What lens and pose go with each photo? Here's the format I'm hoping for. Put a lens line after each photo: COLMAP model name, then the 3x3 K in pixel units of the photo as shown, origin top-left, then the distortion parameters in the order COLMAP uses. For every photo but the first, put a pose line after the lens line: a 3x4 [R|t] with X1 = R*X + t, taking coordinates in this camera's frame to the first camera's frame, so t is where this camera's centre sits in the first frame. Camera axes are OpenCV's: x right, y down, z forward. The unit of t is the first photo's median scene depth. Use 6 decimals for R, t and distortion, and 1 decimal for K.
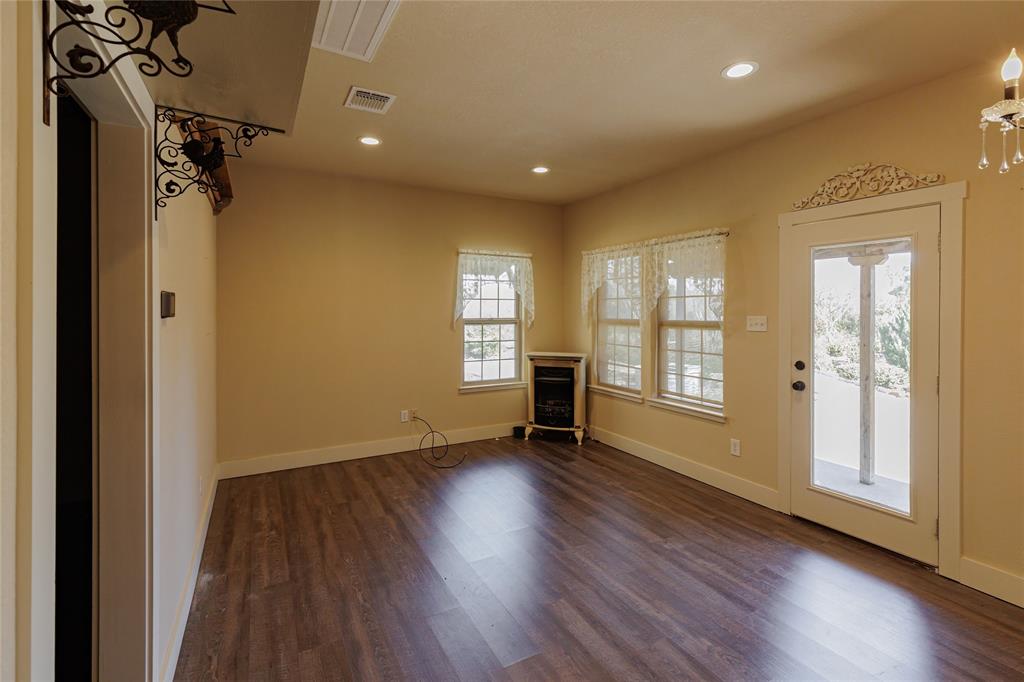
lens RADIAL K [[472.8, 0, 523.5], [0, 472.8, 311.0], [0, 0, 1]] dist [-0.005656, -0.000535]
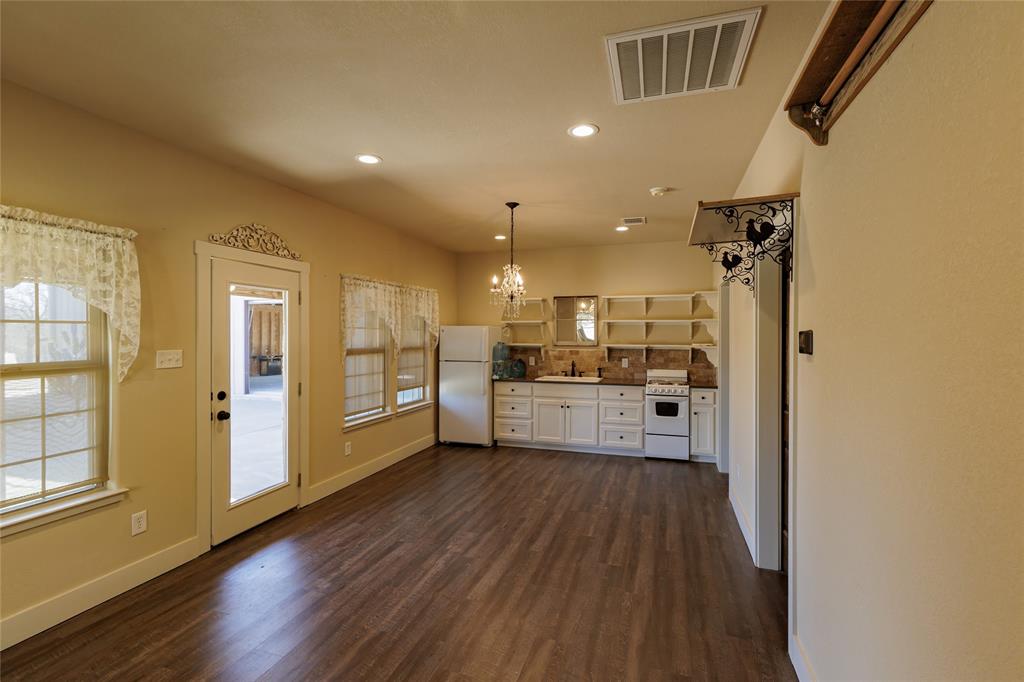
lens RADIAL K [[472.8, 0, 511.9], [0, 472.8, 337.8], [0, 0, 1]] dist [-0.005656, -0.000535]
pose [[-0.683759, -0.005557, 0.729687, -0.707505], [0.002204, 0.999951, 0.009680, -0.023302], [-0.729705, 0.008227, -0.683713, 1.466153]]
